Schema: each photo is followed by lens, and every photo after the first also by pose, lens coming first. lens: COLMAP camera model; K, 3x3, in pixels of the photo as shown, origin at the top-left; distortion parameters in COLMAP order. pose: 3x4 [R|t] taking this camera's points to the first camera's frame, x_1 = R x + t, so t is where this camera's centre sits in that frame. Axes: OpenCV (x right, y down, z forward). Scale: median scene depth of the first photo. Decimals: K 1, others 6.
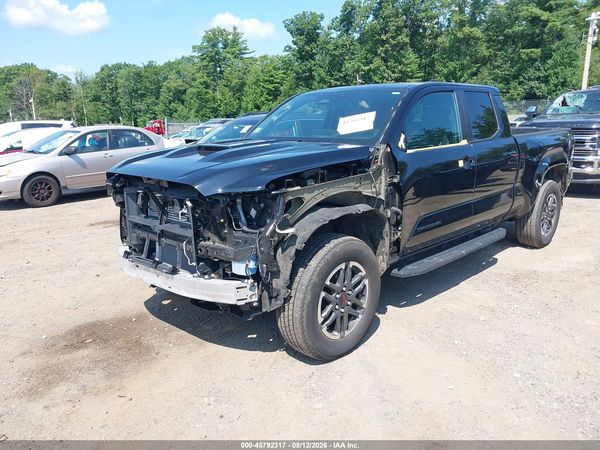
lens RADIAL K [[461.5, 0, 280.7], [0, 461.5, 239.1], [0, 0, 1]] dist [-0.001199, -0.005462]
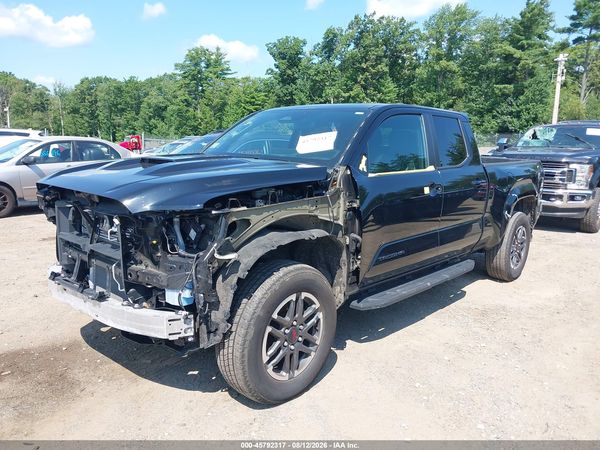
lens RADIAL K [[464.4, 0, 283.3], [0, 464.4, 238.6], [0, 0, 1]] dist [-0.004750, -0.010131]
pose [[0.997803, 0.037089, 0.054895, 0.049898], [-0.034451, 0.998242, -0.048238, -0.009423], [-0.056588, 0.046241, 0.997326, 0.081337]]
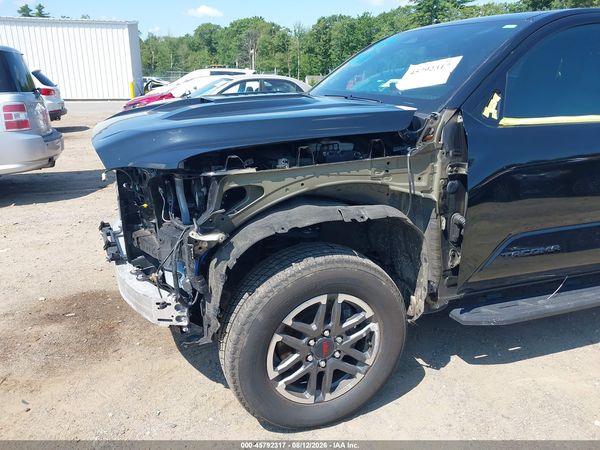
lens RADIAL K [[461.0, 0, 290.6], [0, 461.0, 224.8], [0, 0, 1]] dist [-0.008773, 0.032135]
pose [[0.917241, 0.151648, -0.368336, 0.251579], [-0.127934, 0.987859, 0.088128, -0.075571], [0.377228, -0.033712, 0.925507, 0.323898]]
